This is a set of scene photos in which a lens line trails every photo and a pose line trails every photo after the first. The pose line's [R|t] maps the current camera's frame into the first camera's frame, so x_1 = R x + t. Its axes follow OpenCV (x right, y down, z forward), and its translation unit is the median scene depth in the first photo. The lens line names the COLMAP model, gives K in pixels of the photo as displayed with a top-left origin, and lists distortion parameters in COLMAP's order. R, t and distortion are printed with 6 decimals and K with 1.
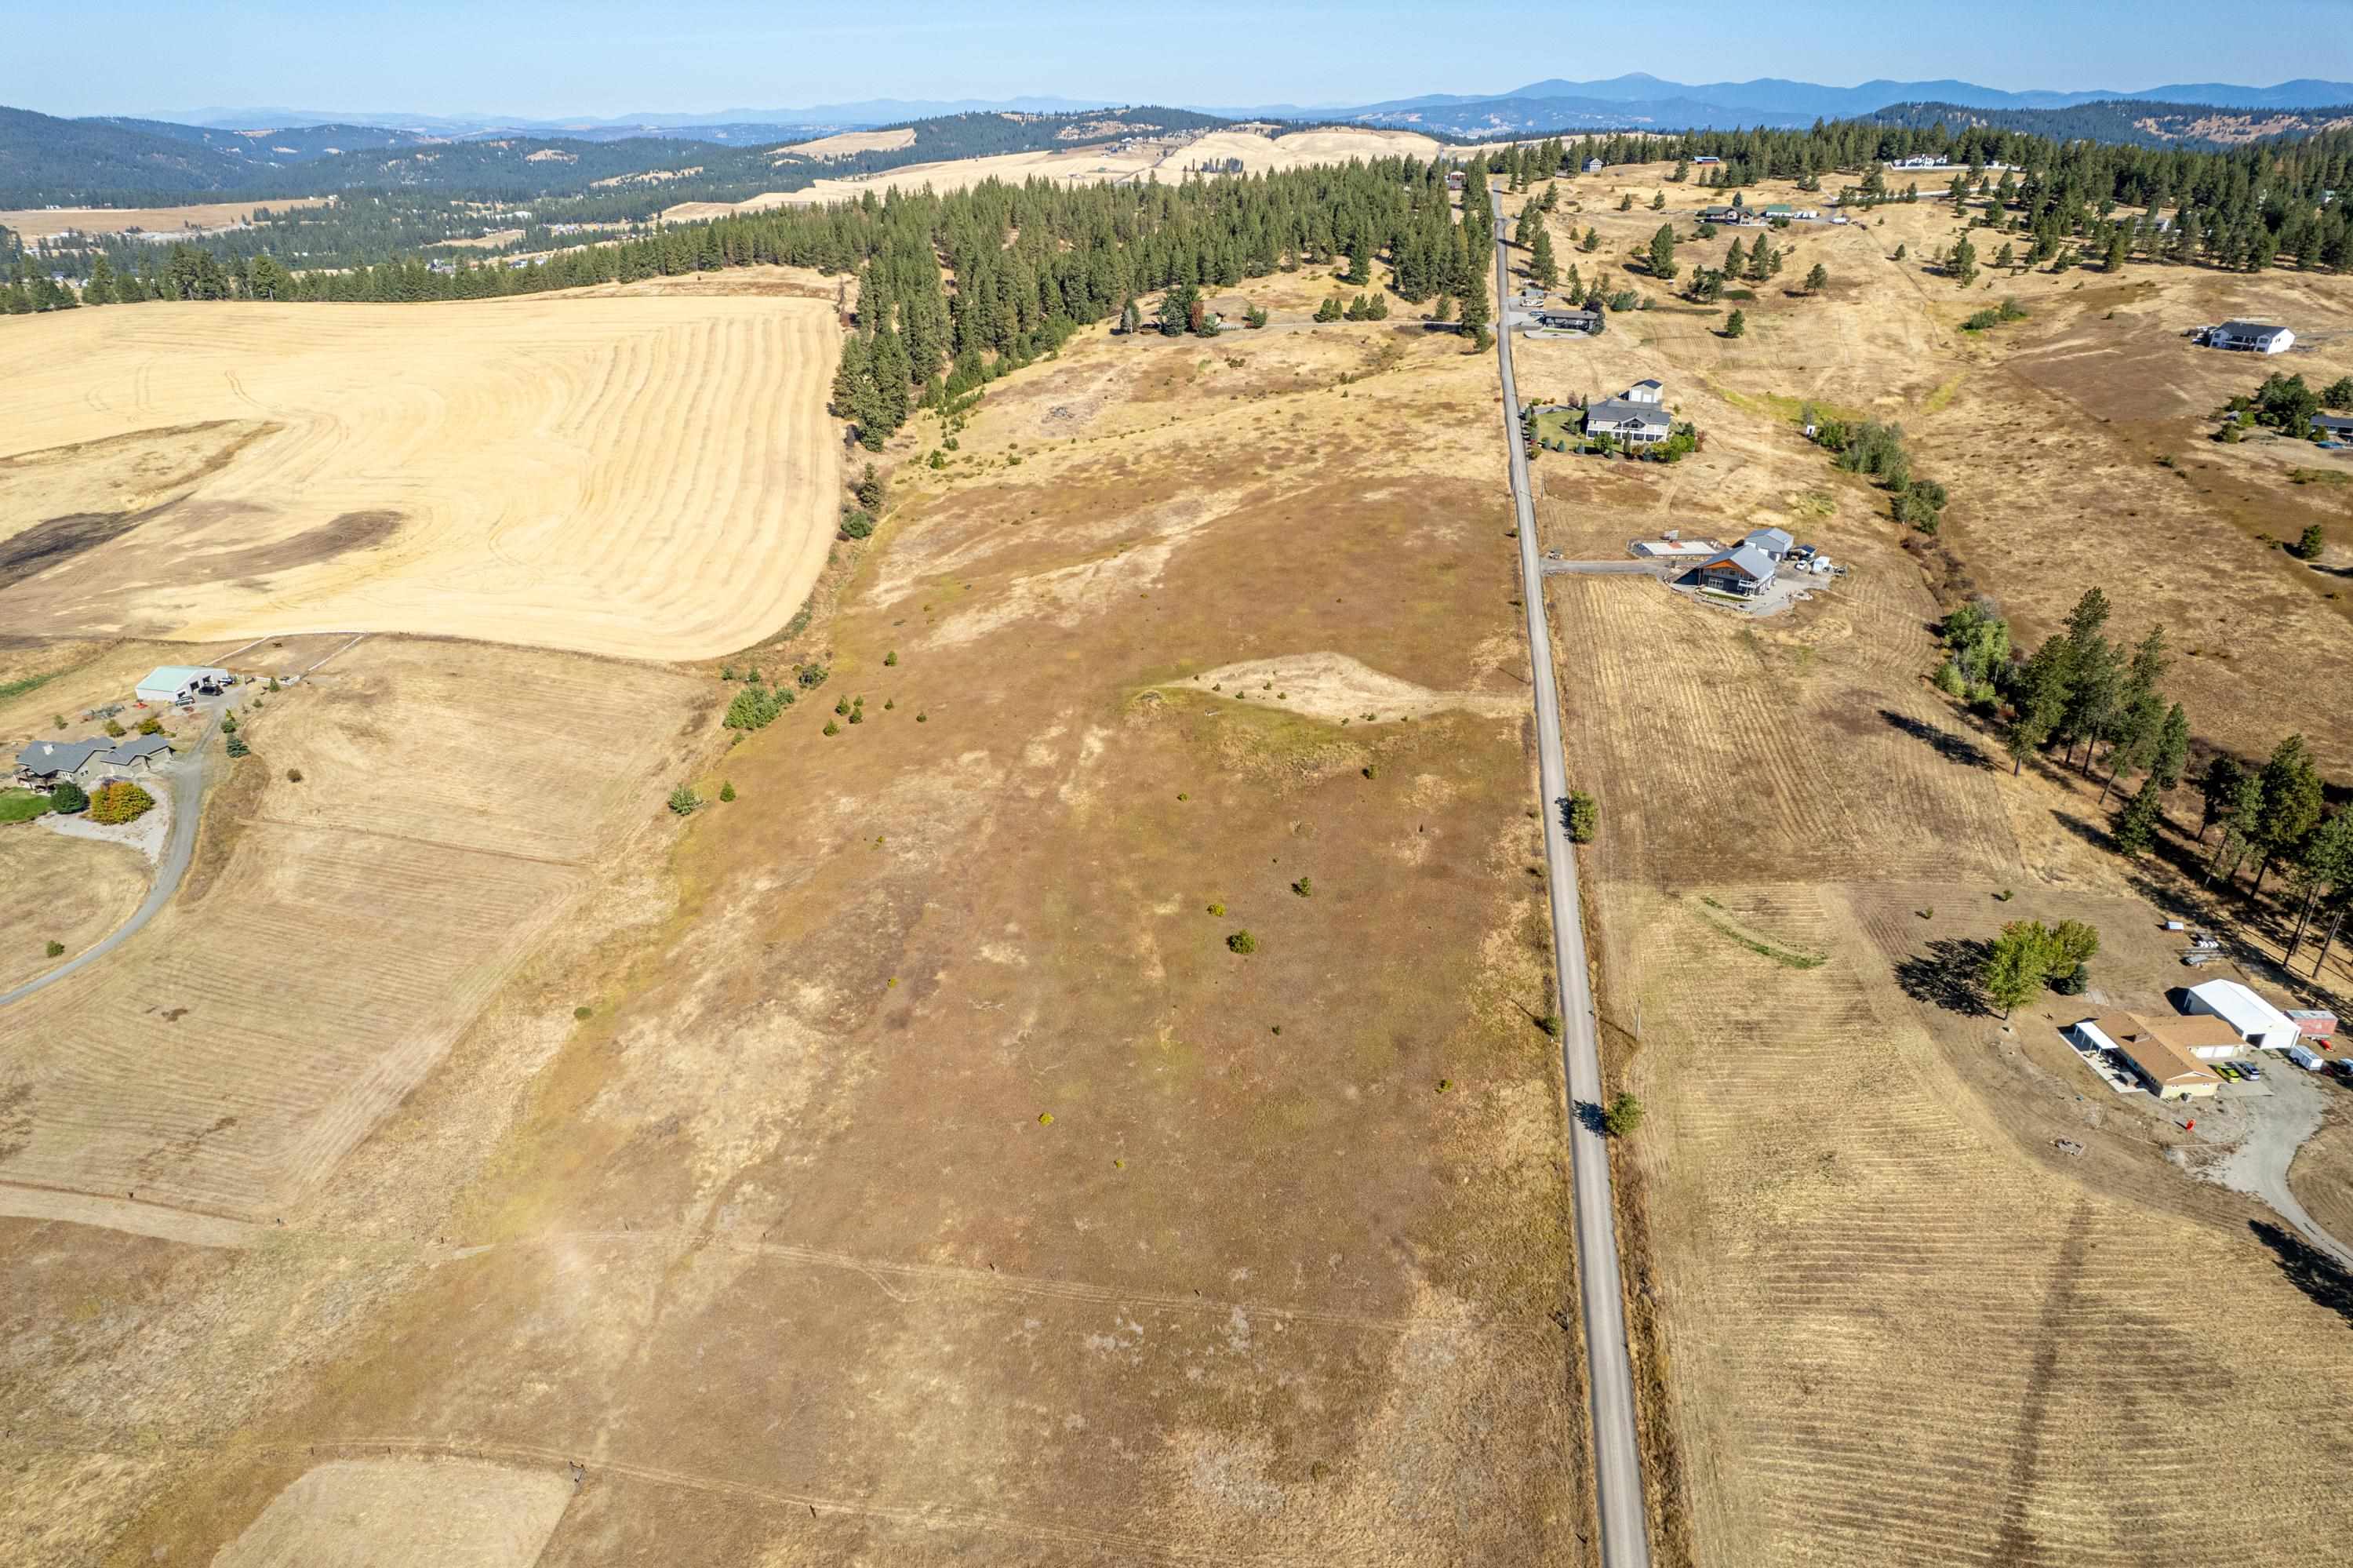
lens RADIAL K [[1510.1, 0, 1166.1], [0, 1510.1, 782.9], [0, 0, 1]] dist [-0.074204, 0.068198]
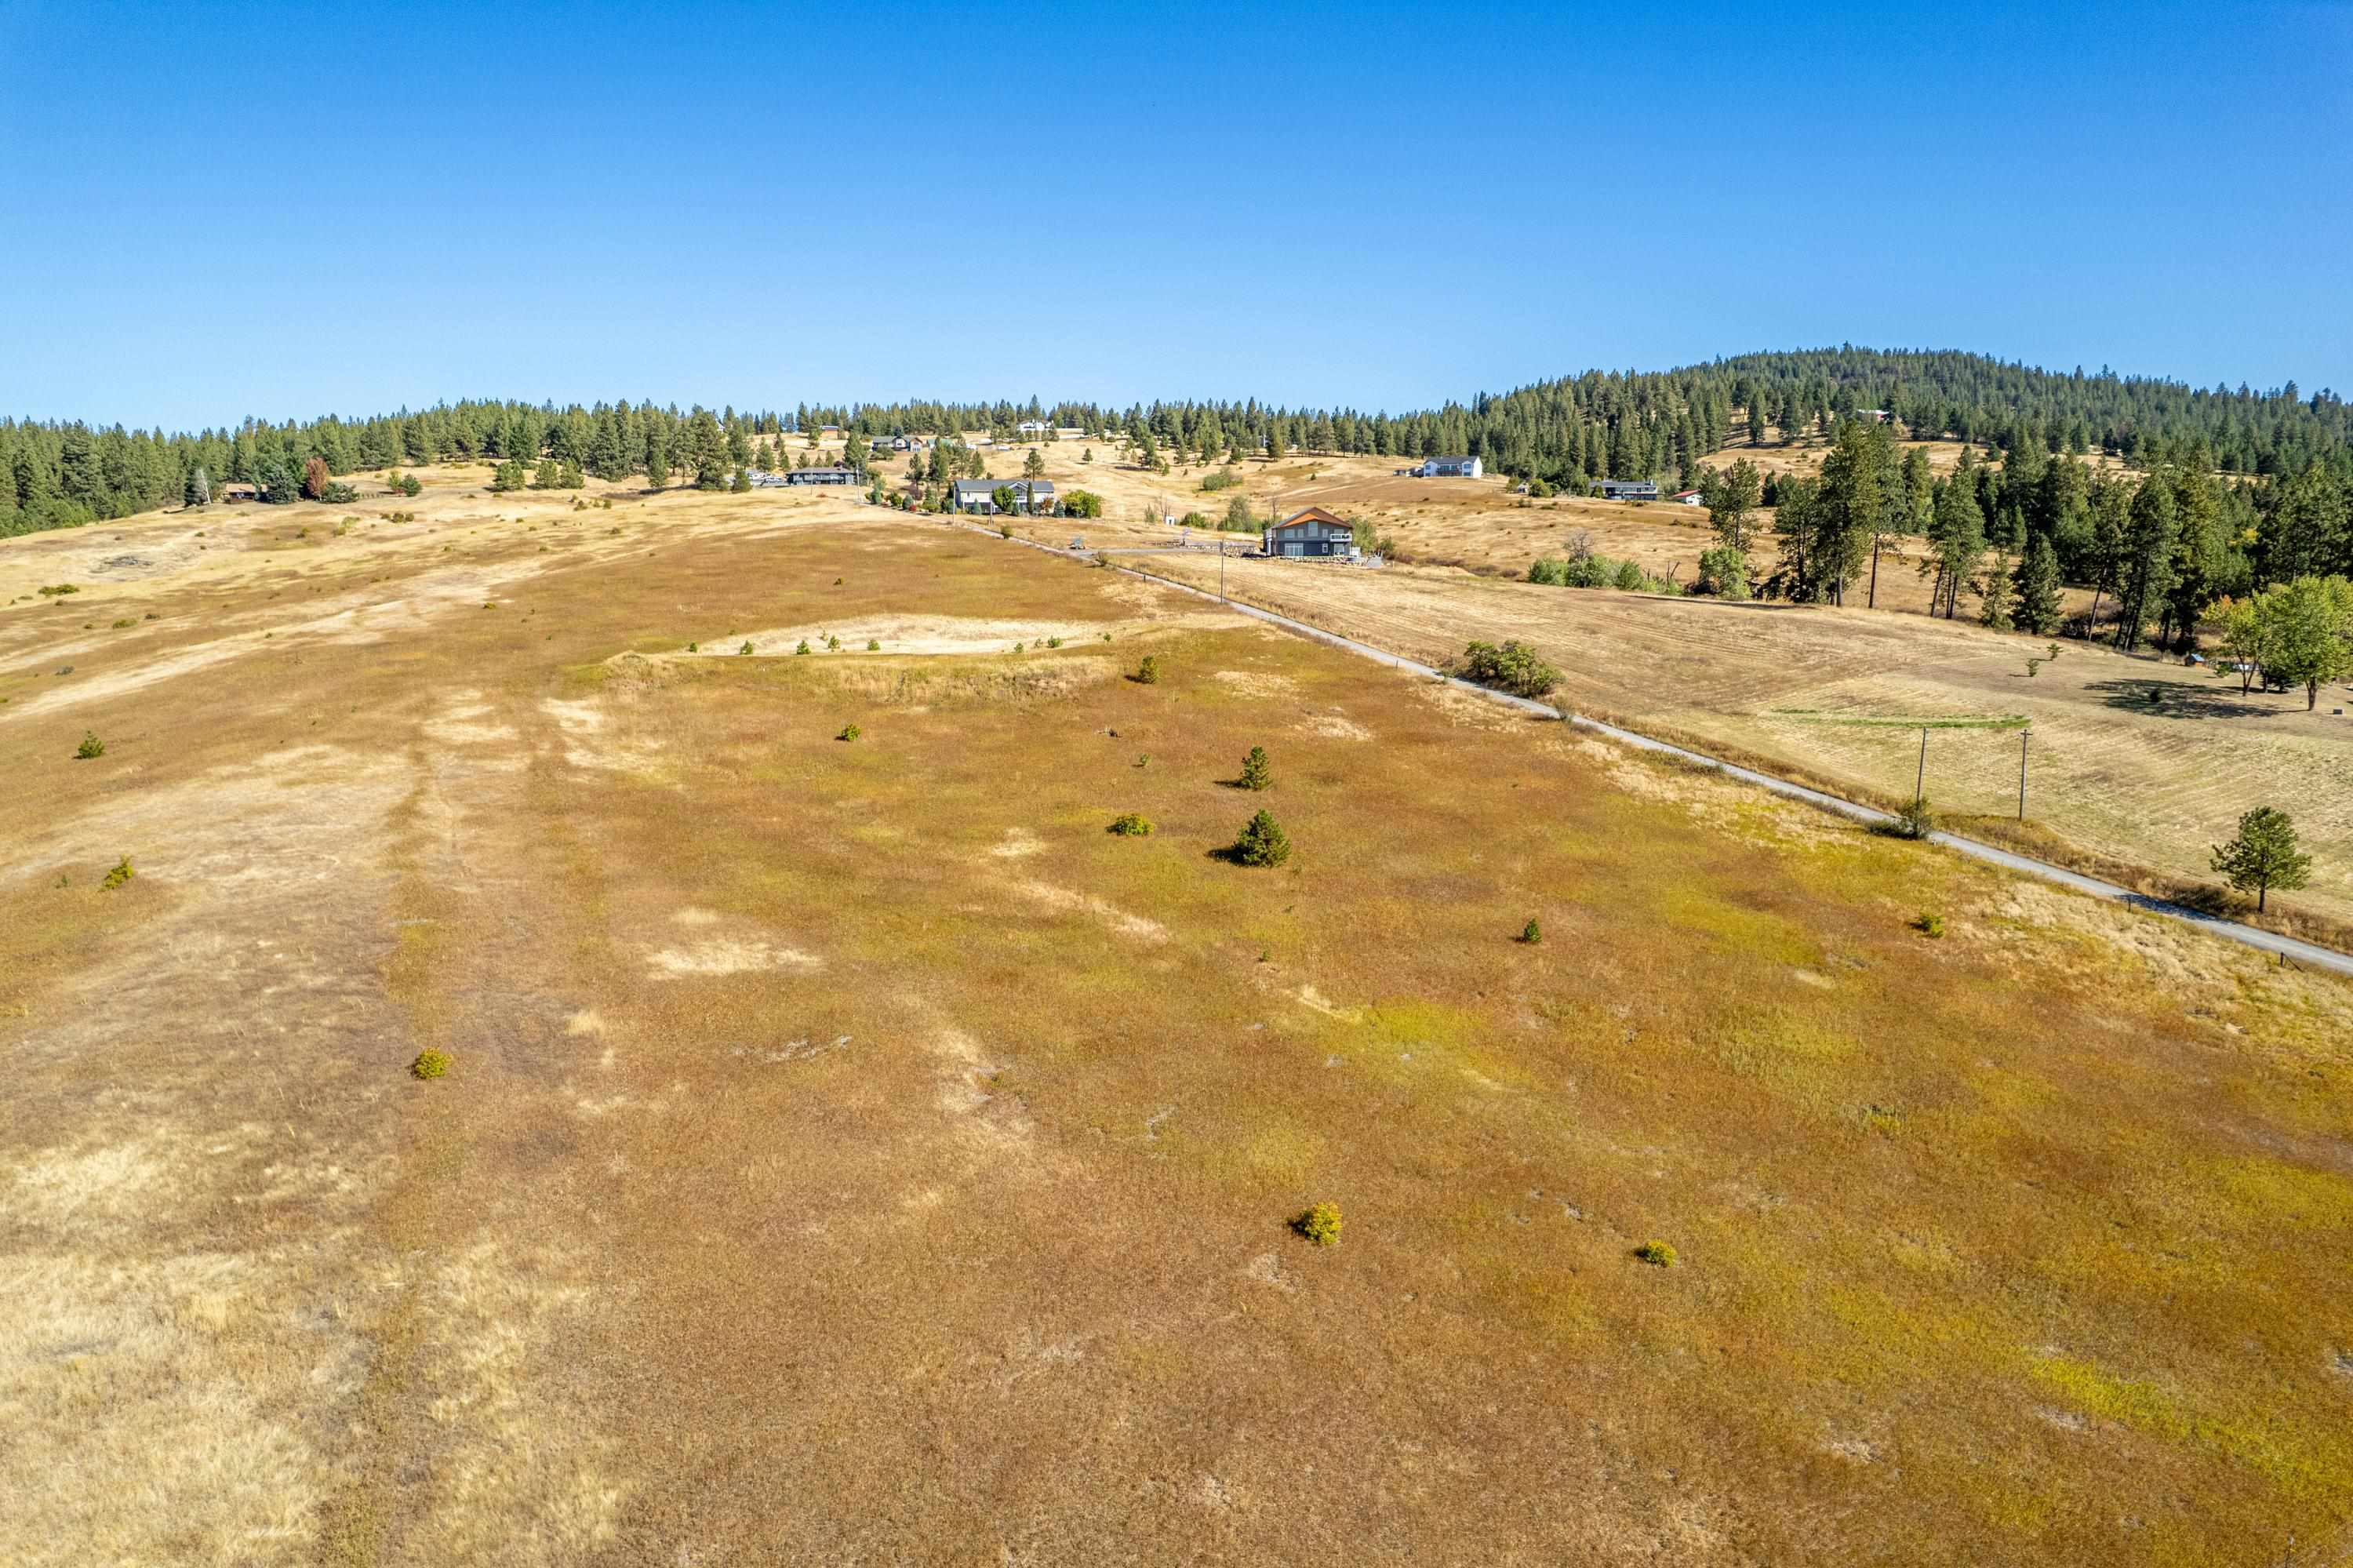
lens RADIAL K [[1510.1, 0, 1180.4], [0, 1510.1, 793.4], [0, 0, 1]] dist [-0.074204, 0.068198]
pose [[0.792819, -0.092759, 0.602357, -0.202487], [0.254220, 0.948594, -0.188526, 0.149613], [-0.553905, 0.302598, 0.775644, 0.598556]]
